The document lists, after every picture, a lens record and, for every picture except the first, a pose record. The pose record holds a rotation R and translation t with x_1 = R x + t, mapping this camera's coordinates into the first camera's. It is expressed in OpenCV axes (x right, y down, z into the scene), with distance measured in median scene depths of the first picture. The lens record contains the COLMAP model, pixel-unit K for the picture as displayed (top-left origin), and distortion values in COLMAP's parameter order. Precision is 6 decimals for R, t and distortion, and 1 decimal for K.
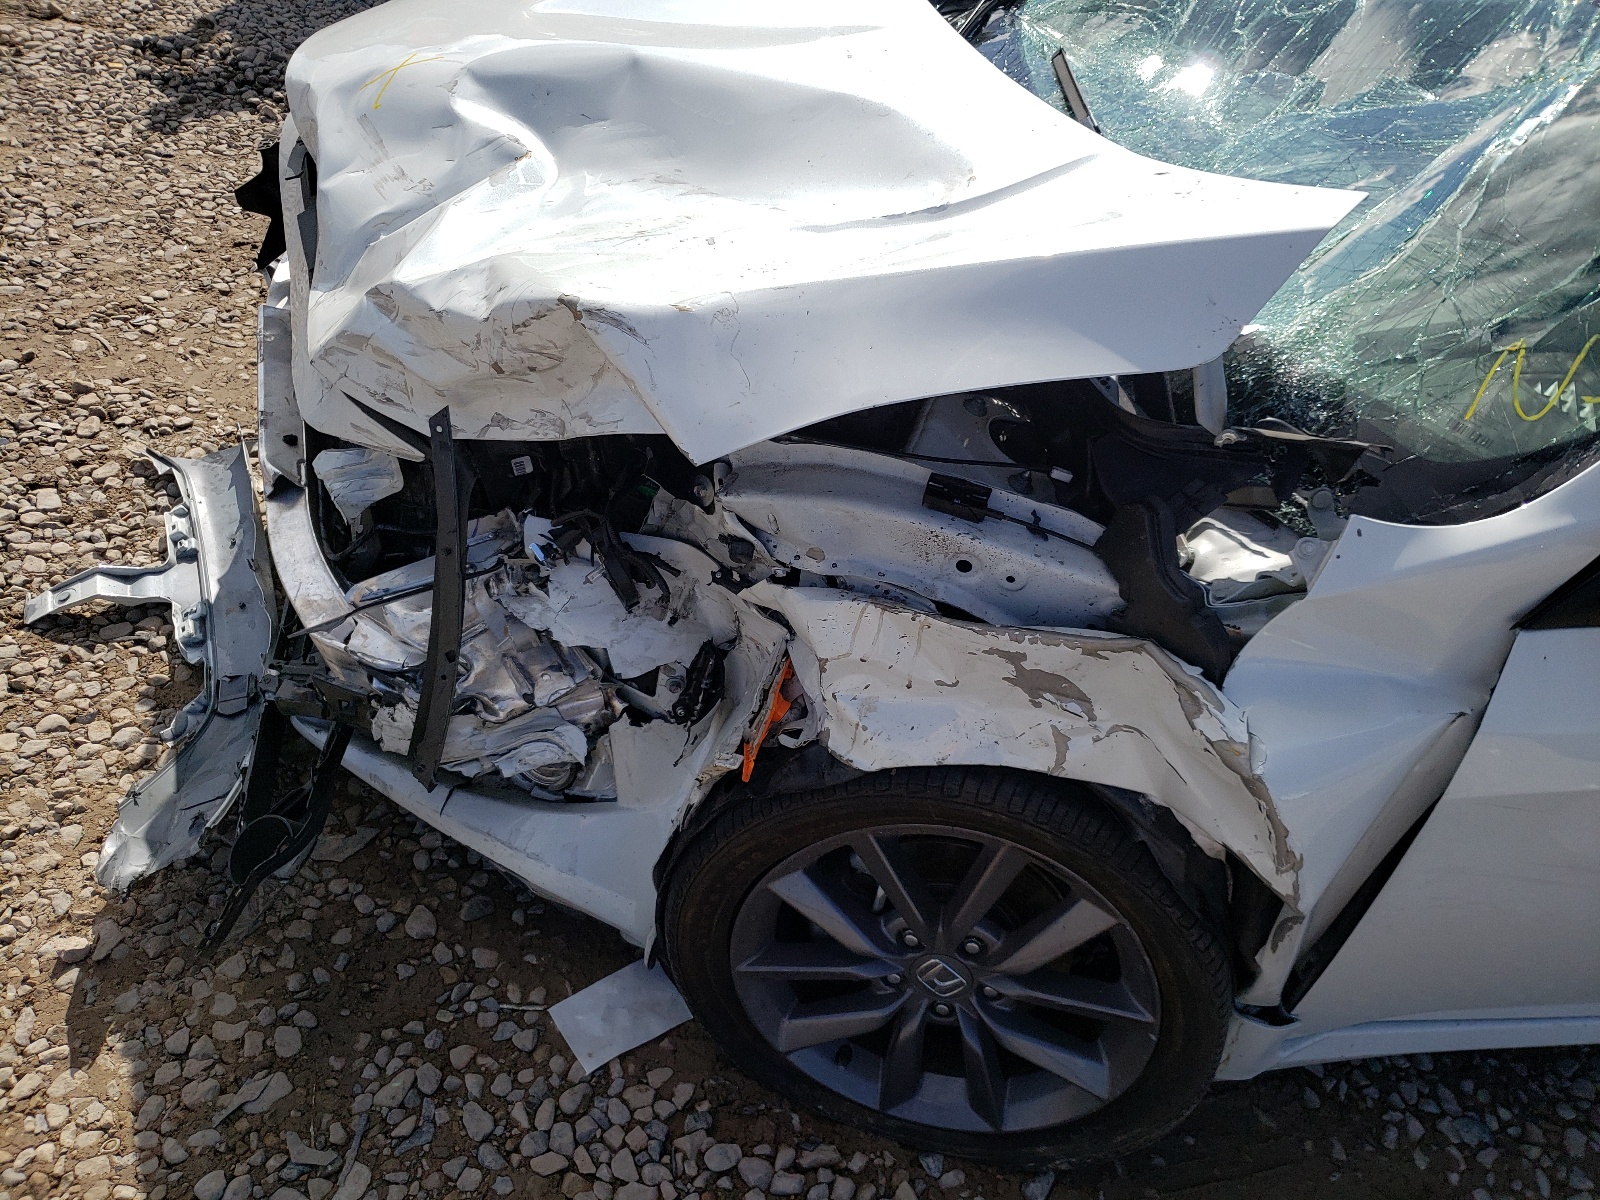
lens RADIAL K [[1224.2, 0, 797.4], [0, 1224.2, 590.9], [0, 0, 1]] dist [0.007521, 0.014560]
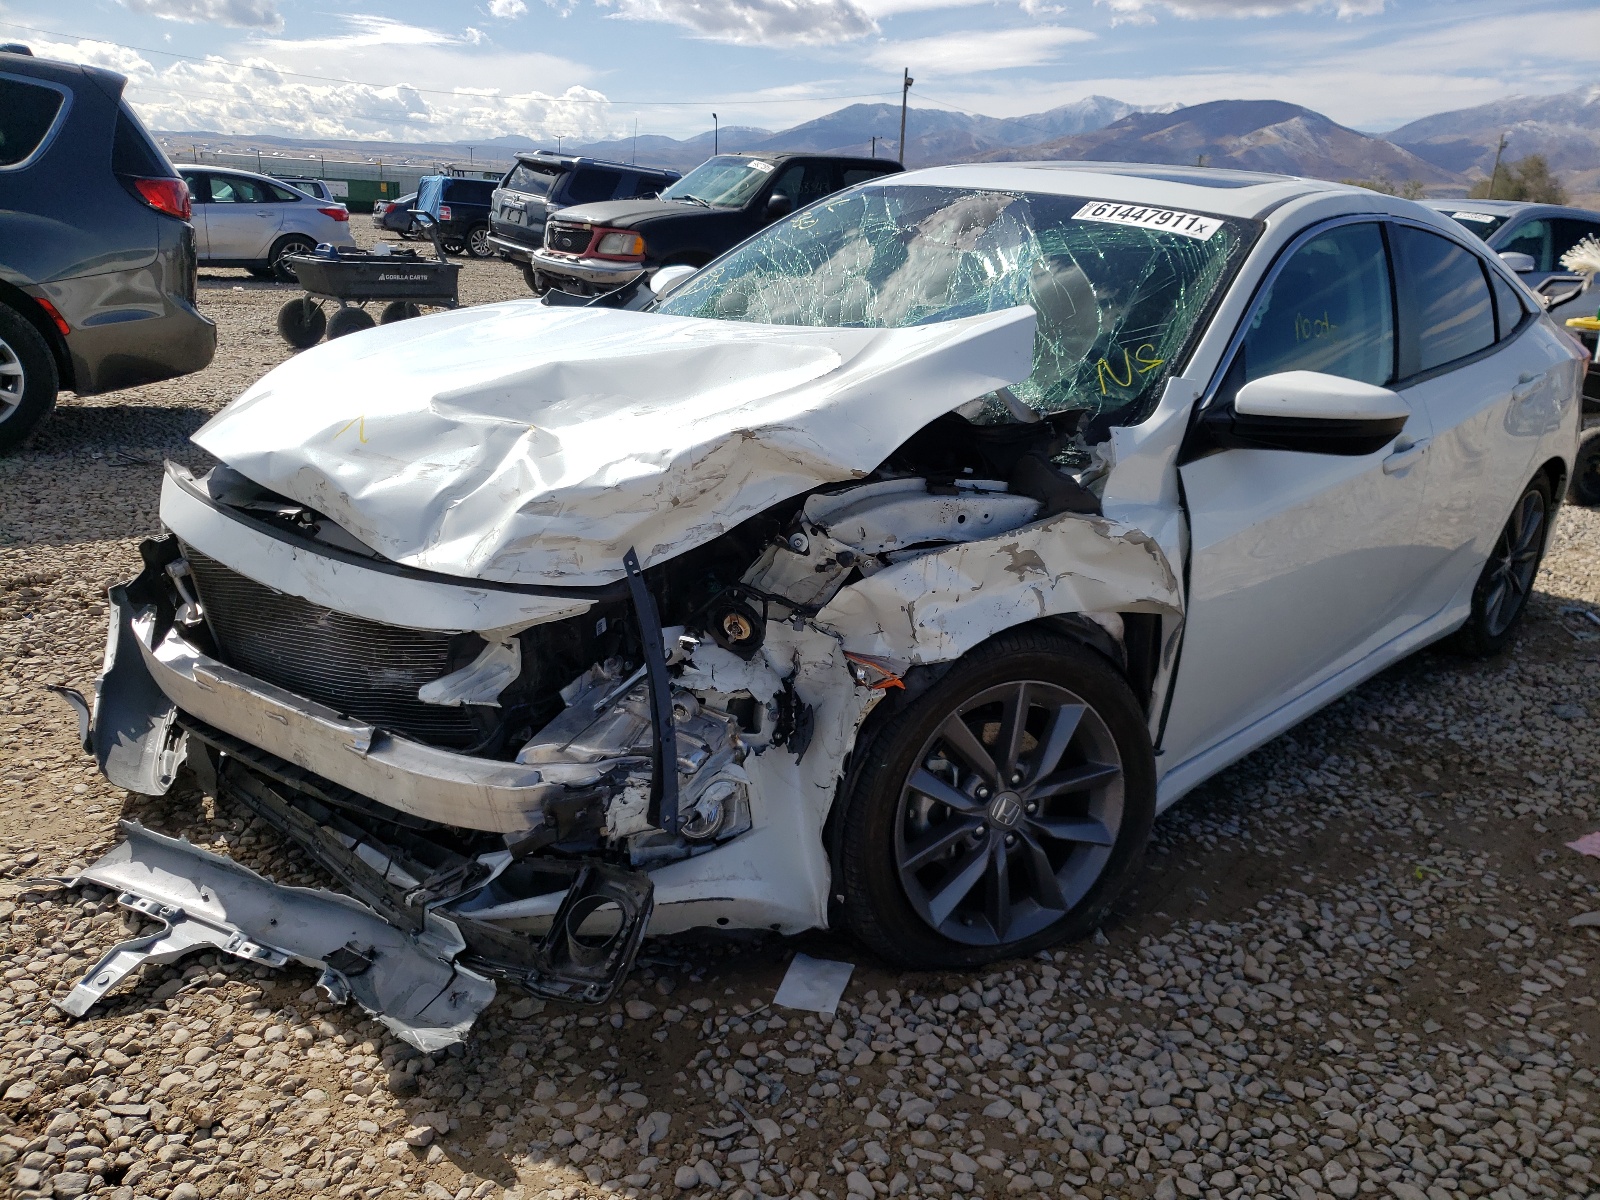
lens RADIAL K [[1215.7, 0, 803.6], [0, 1215.7, 604.4], [0, 0, 1]] dist [0.012405, -0.001881]
pose [[0.784812, -0.291235, 0.547040, -0.829967], [0.450340, 0.874409, -0.180562, 0.240715], [-0.425750, 0.388061, 0.817402, -0.251323]]
